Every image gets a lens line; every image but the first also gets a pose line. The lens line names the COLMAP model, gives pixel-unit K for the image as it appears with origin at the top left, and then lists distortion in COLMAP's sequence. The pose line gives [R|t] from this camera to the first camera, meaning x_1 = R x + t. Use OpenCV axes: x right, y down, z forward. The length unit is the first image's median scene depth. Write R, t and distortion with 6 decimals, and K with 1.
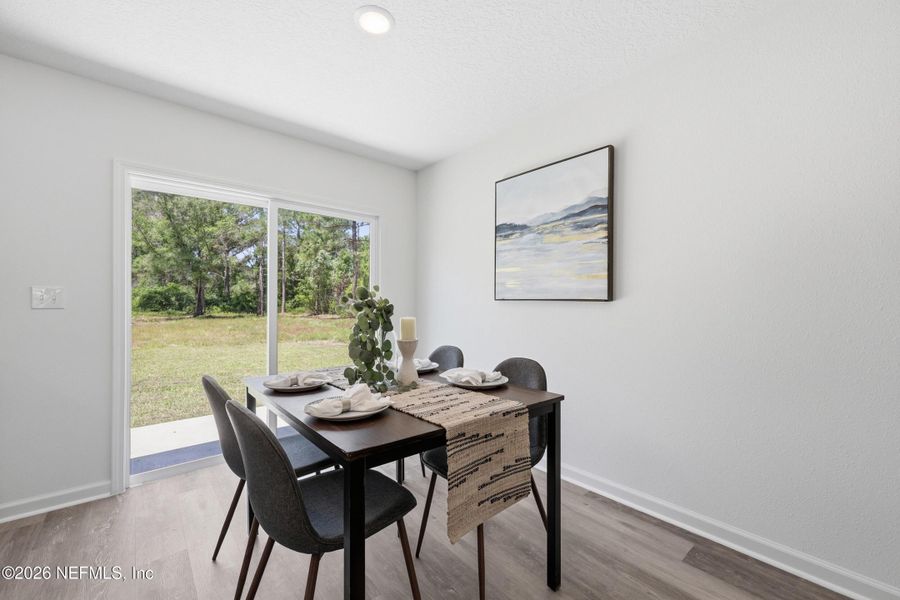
lens RADIAL K [[368.2, 0, 451.1], [0, 368.2, 299.4], [0, 0, 1]] dist [-0.000743, -0.000784]
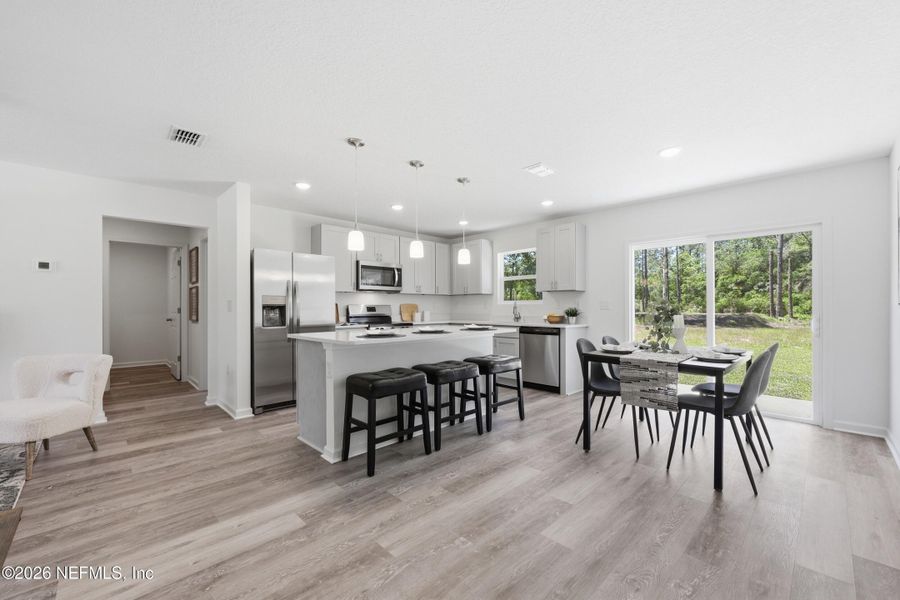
lens RADIAL K [[368.2, 0, 459.8], [0, 368.2, 305.6], [0, 0, 1]] dist [-0.000743, -0.000784]
pose [[0.072914, -0.003383, -0.997332, 1.051274], [0.009405, 0.999952, -0.002704, -0.002208], [0.997294, -0.009183, 0.072943, -0.117959]]
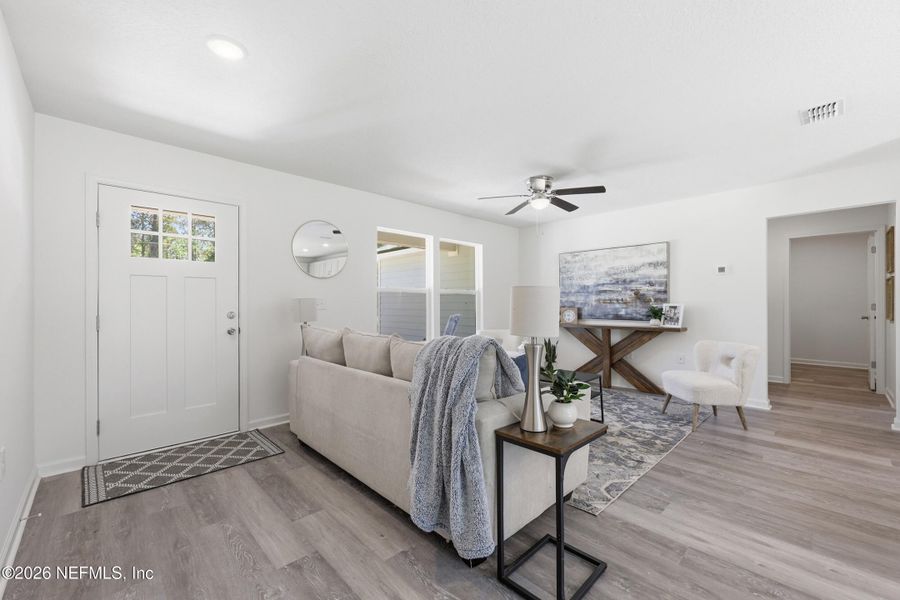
lens RADIAL K [[363.1, 0, 449.2], [0, 363.1, 304.0], [0, 0, 1]] dist [0.000407, 0.000721]
pose [[-0.998637, 0.002144, -0.052157, 0.933307], [0.002508, 0.999973, -0.006904, -0.001803], [0.052141, -0.007025, -0.998615, 0.066332]]
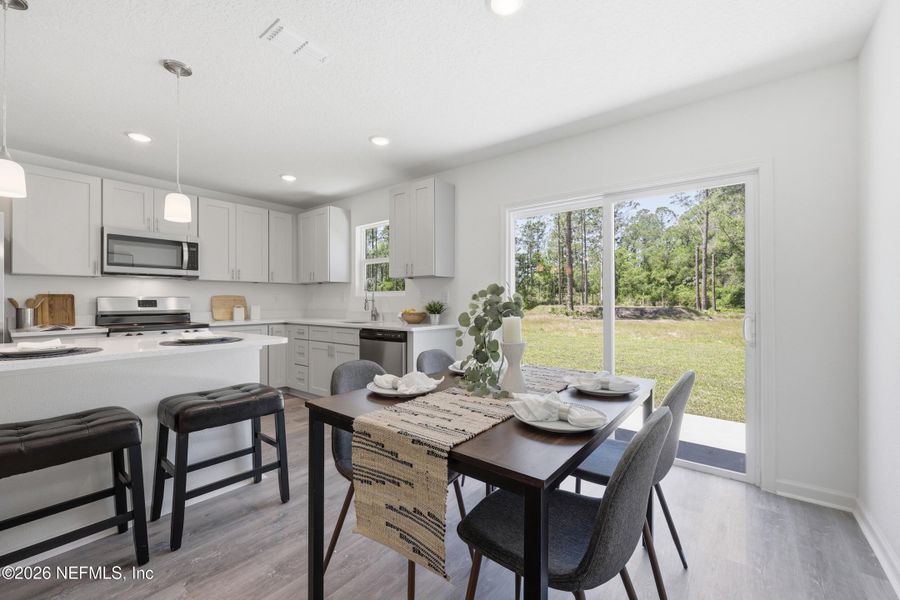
lens RADIAL K [[368.2, 0, 461.6], [0, 368.2, 300.4], [0, 0, 1]] dist [-0.000743, -0.000784]
pose [[0.202952, 0.000880, -0.979188, 0.474206], [0.009101, 0.999955, 0.002785, 0.004165], [0.979146, -0.009477, 0.202935, 0.477213]]
